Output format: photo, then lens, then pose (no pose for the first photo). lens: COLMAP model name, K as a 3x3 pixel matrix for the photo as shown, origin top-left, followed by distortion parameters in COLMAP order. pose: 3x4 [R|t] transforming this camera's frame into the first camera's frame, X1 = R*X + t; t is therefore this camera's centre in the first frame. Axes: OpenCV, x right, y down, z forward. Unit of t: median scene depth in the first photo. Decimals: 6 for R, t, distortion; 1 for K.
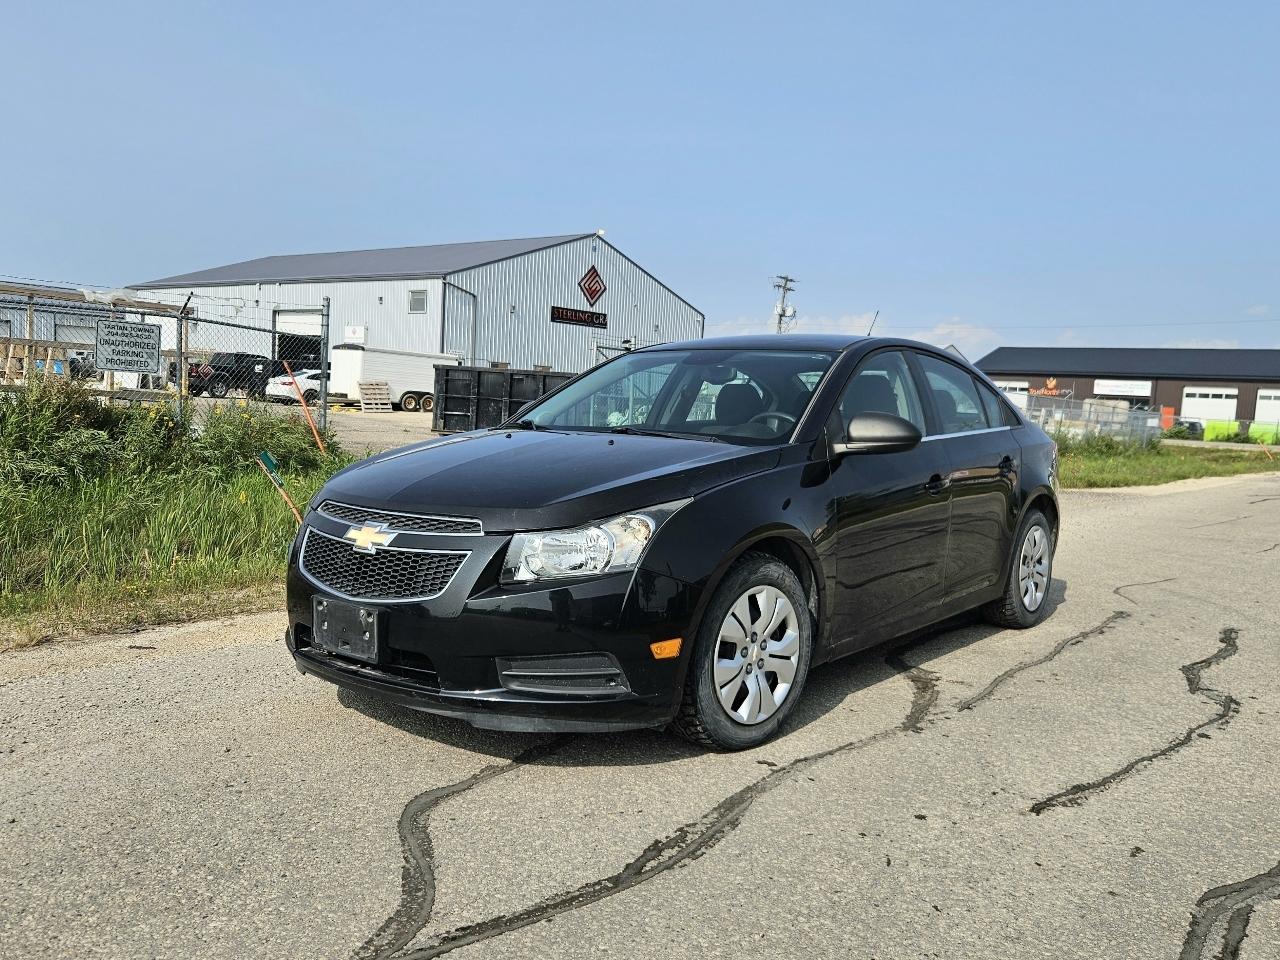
lens RADIAL K [[1003.5, 0, 640.0], [0, 1003.5, 480.0], [0, 0, 1]] dist [0.051276, -0.028227]
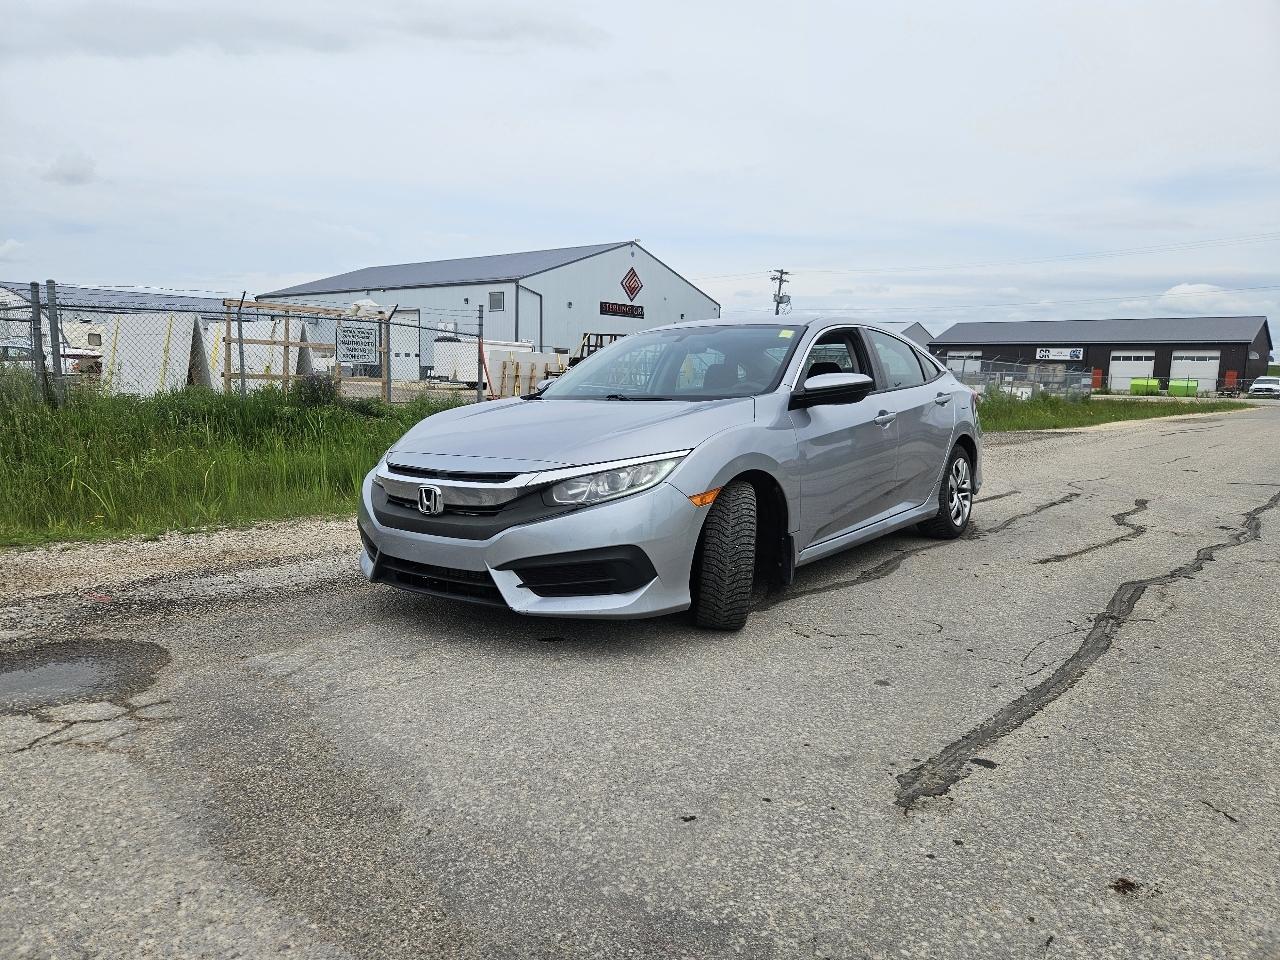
lens RADIAL K [[854.5, 0, 617.7], [0, 854.5, 488.9], [0, 0, 1]] dist [0.060623, -0.040543]
pose [[0.999424, -0.023794, -0.024186, -0.323430], [0.024998, 0.998397, 0.050775, 0.050969], [0.022939, -0.051351, 0.998417, -0.583770]]
